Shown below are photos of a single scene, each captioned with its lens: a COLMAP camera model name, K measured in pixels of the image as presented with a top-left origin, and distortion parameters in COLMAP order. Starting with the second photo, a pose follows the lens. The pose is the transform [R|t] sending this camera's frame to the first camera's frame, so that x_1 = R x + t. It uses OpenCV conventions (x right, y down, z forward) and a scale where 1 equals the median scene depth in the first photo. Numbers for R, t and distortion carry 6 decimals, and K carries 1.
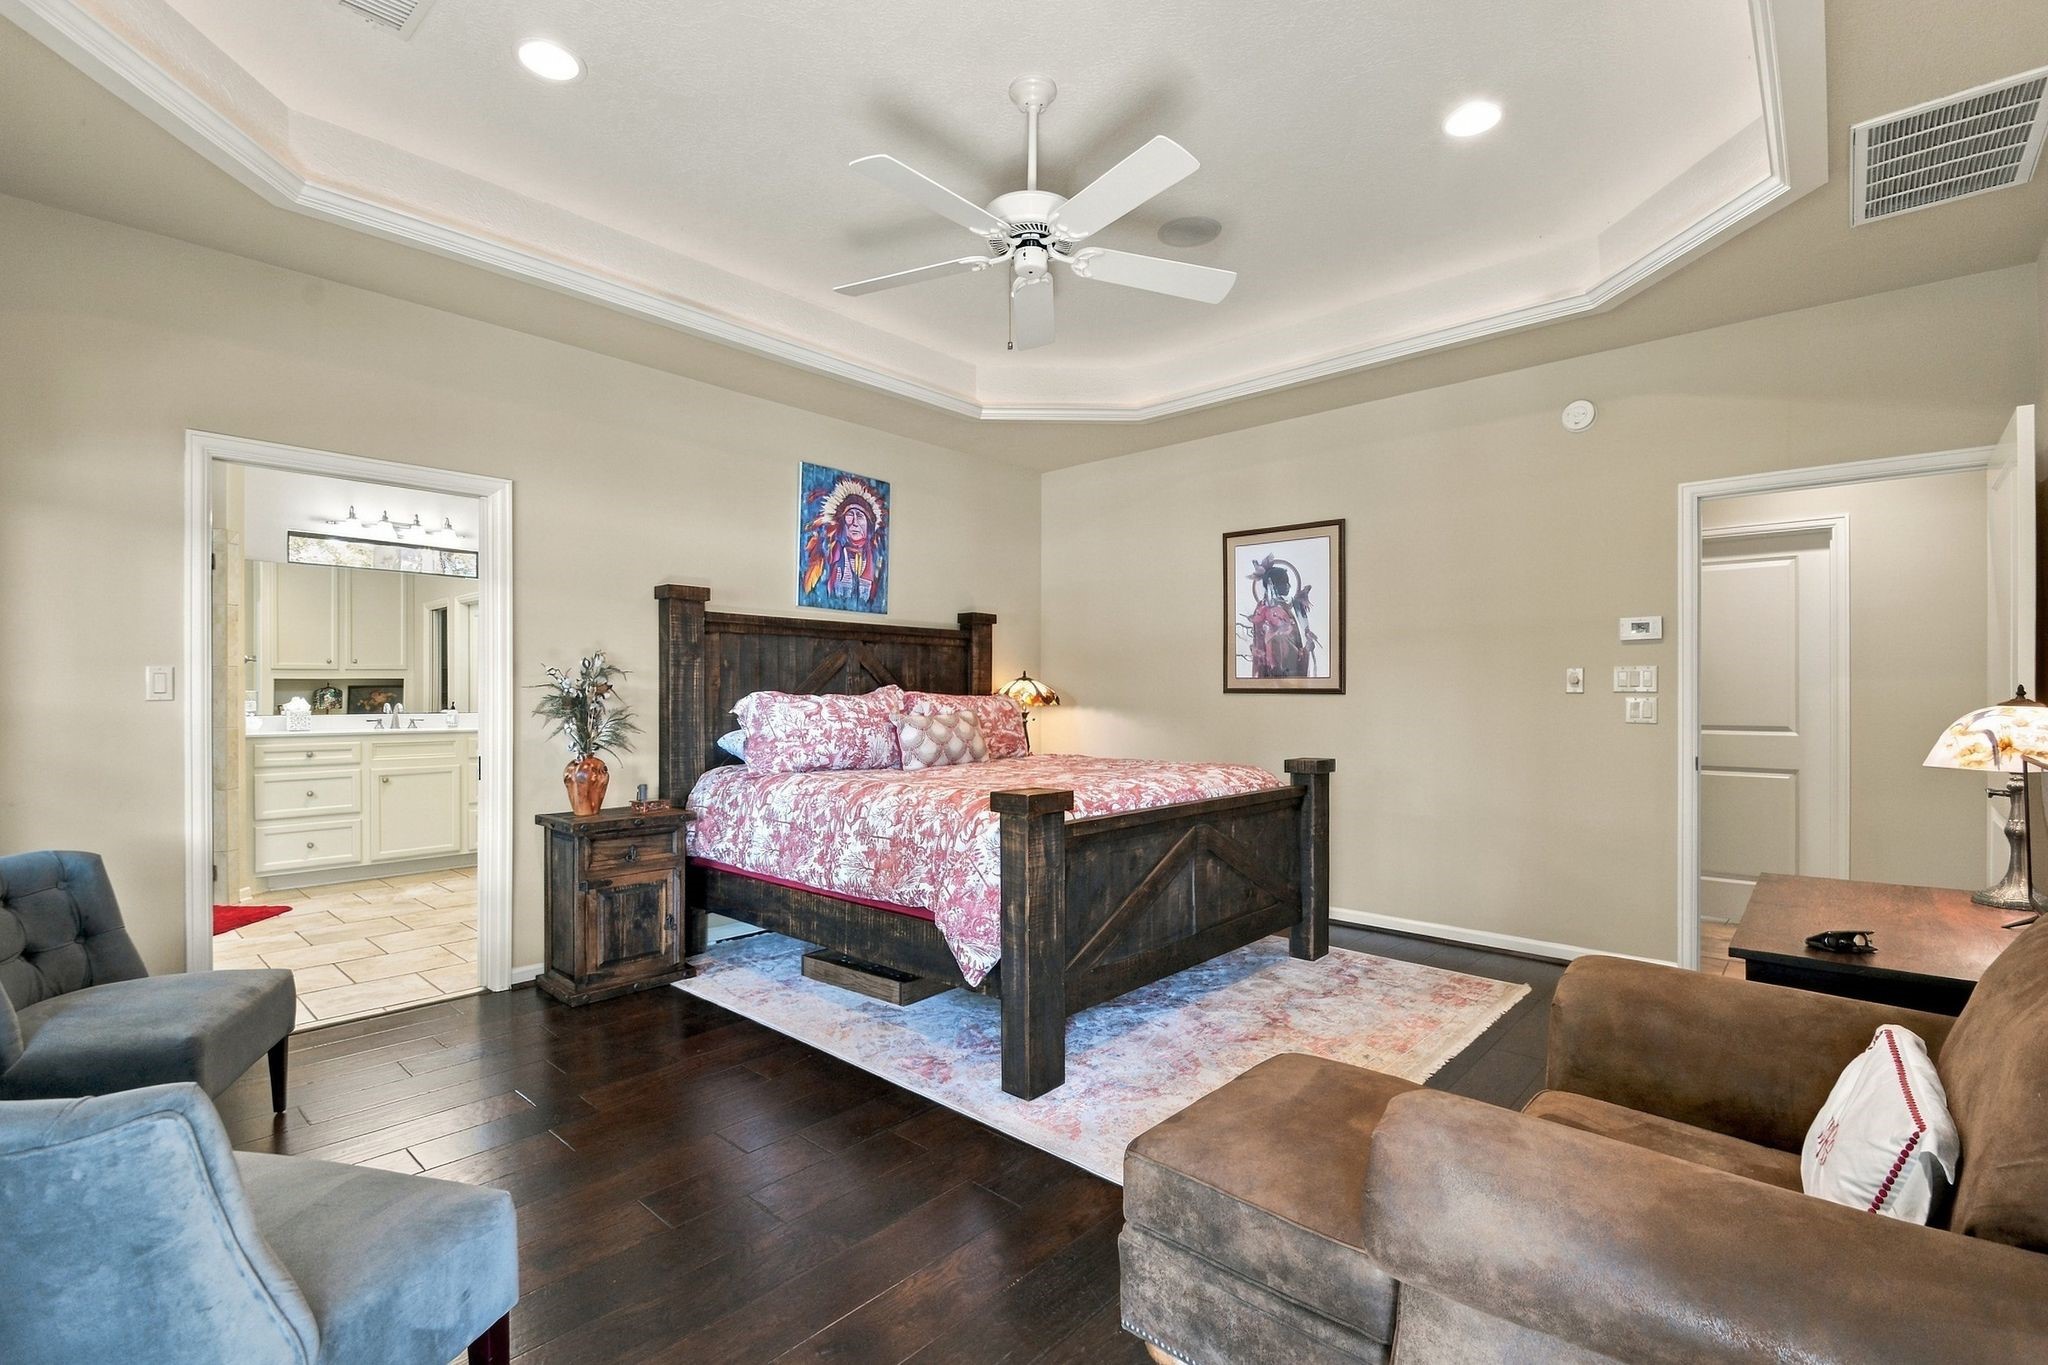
lens RADIAL K [[956.7, 0, 1024.0], [0, 956.7, 682.5], [0, 0, 1]] dist [-0.001256, -0.000201]
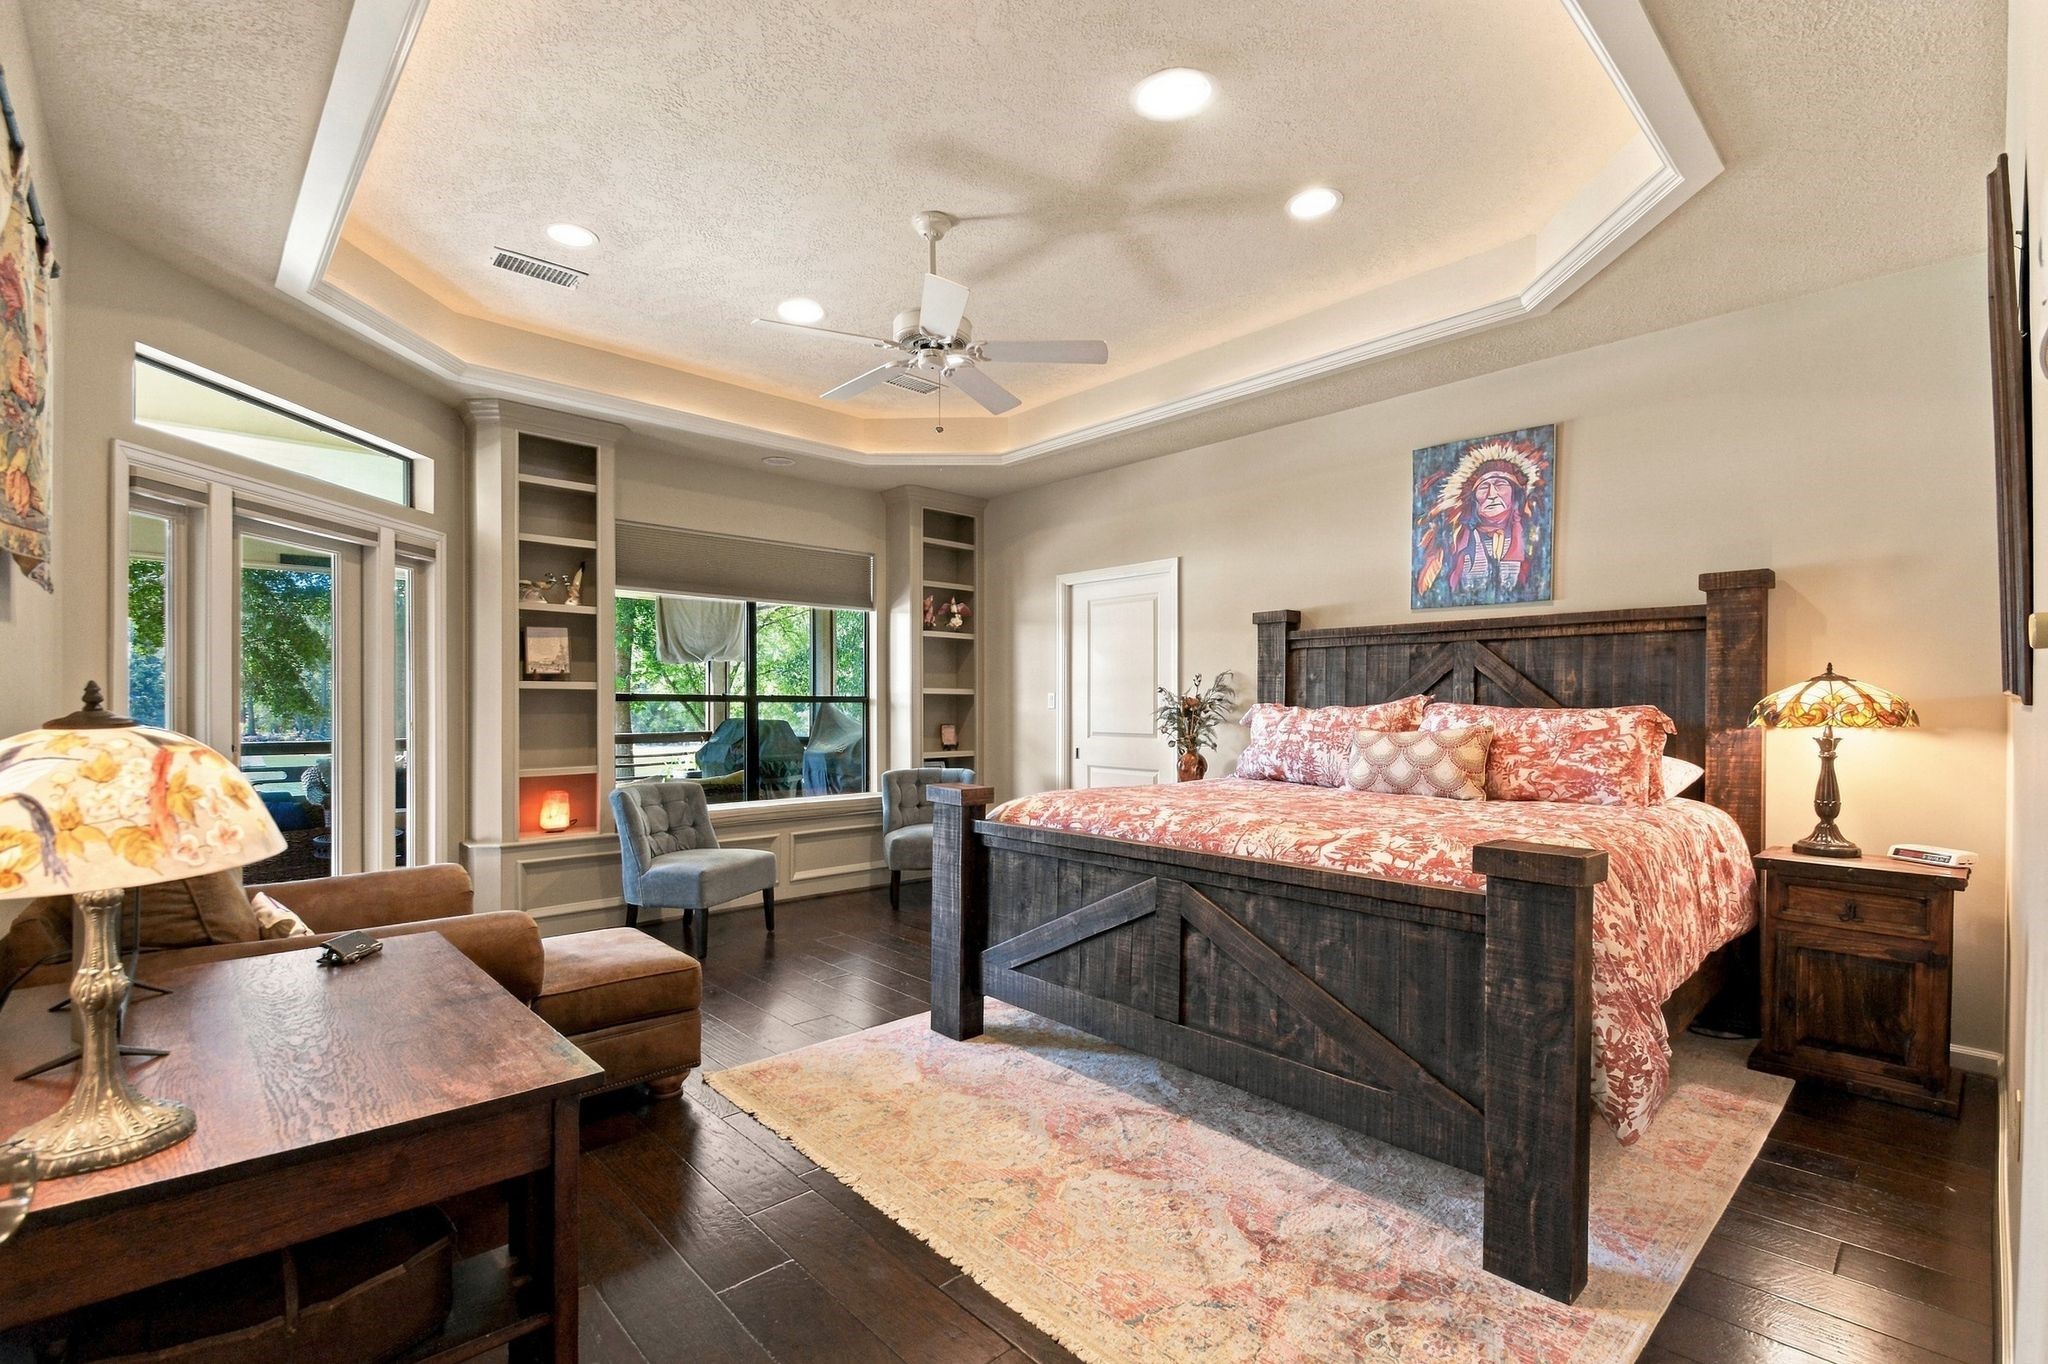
lens RADIAL K [[930.4, 0, 1017.4], [0, 930.4, 719.0], [0, 0, 1]] dist [-0.002431, -0.000774]
pose [[-0.123645, 0.012239, -0.992251, 0.684565], [0.011190, 0.999878, 0.010939, 0.010139], [0.992263, -0.009751, -0.123766, 0.725691]]
